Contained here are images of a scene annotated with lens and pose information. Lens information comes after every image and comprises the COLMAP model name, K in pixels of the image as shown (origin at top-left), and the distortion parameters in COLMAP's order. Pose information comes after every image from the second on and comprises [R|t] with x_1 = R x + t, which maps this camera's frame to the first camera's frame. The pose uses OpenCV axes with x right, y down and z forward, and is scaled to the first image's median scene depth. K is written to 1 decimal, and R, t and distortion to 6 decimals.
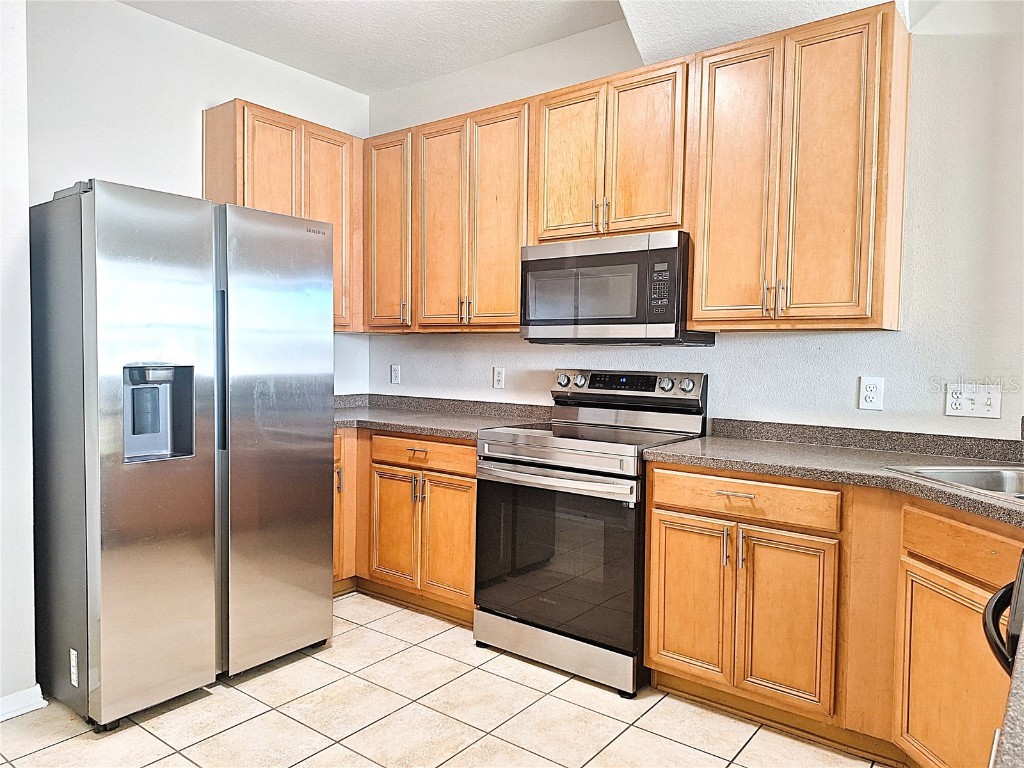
lens RADIAL K [[687.5, 0, 536.2], [0, 687.5, 379.2], [0, 0, 1]] dist [0.060896, -0.057512]
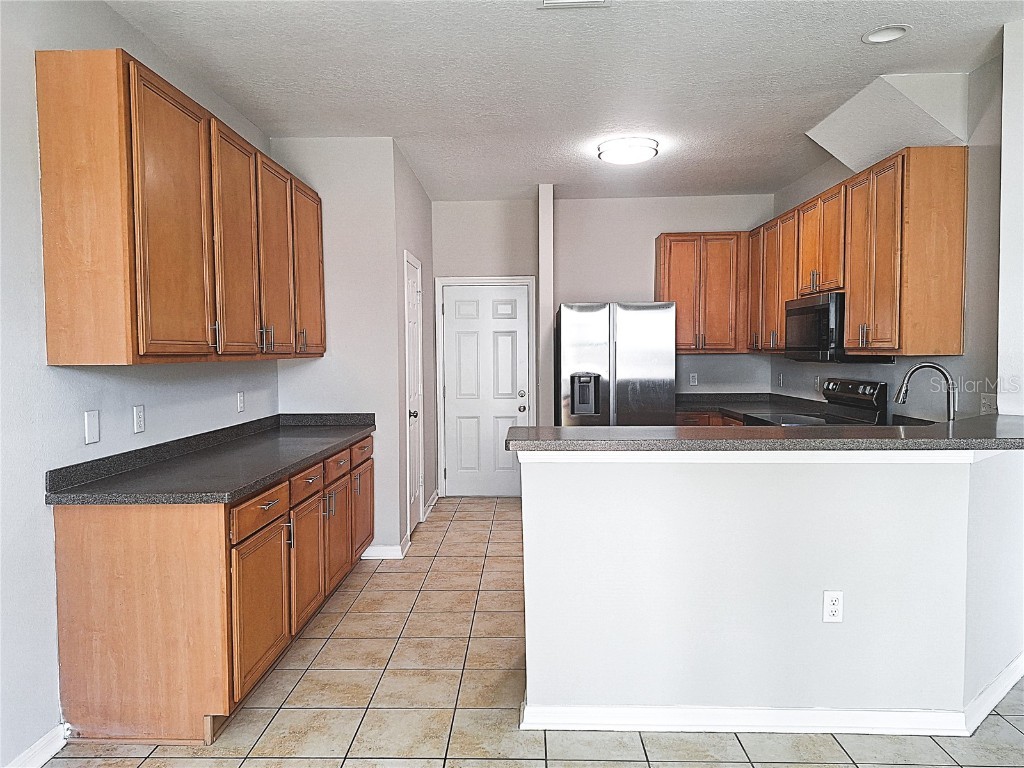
lens RADIAL K [[687.5, 0, 536.2], [0, 687.5, 379.2], [0, 0, 1]] dist [0.060896, -0.057512]
pose [[0.596976, 0.017487, -0.802068, 1.112738], [-0.019994, 0.999776, 0.006916, -0.016211], [0.802010, 0.011908, 0.597192, -0.492421]]
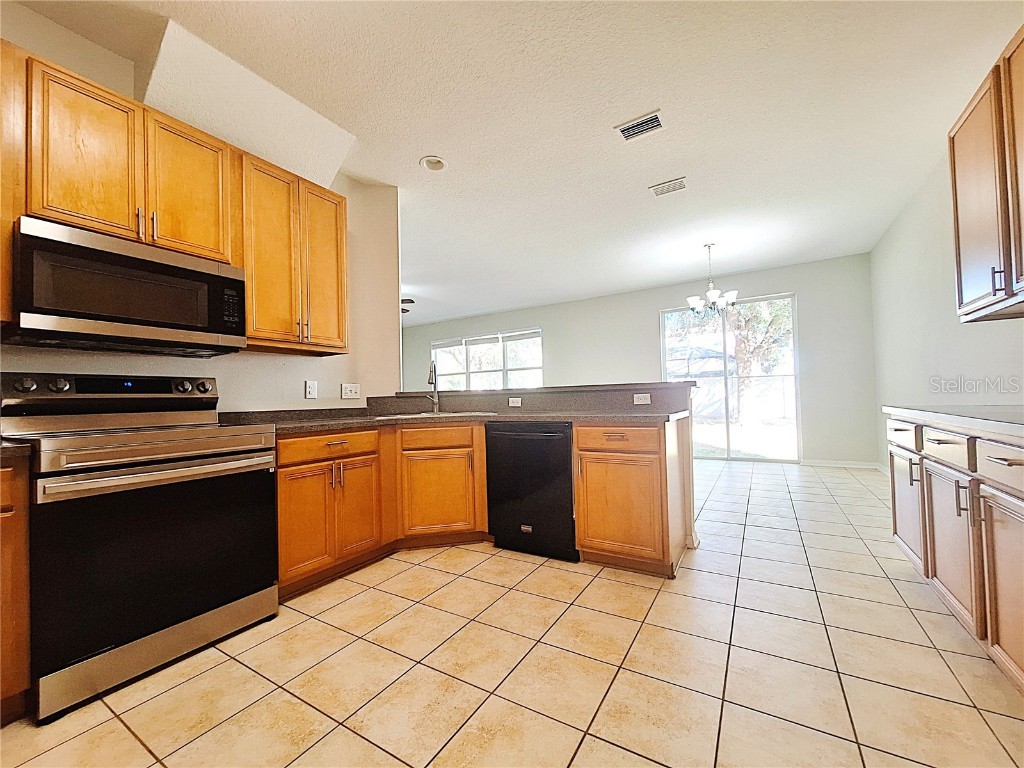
lens RADIAL K [[402.2, 0, 512.0], [0, 402.2, 384.0], [0, 0, 1]] dist [-0.000539, -0.000107]
pose [[-0.087079, 0.023285, 0.995929, -0.644821], [0.063318, 0.997835, -0.017793, 0.059245], [-0.994187, 0.061510, -0.088365, 0.576702]]
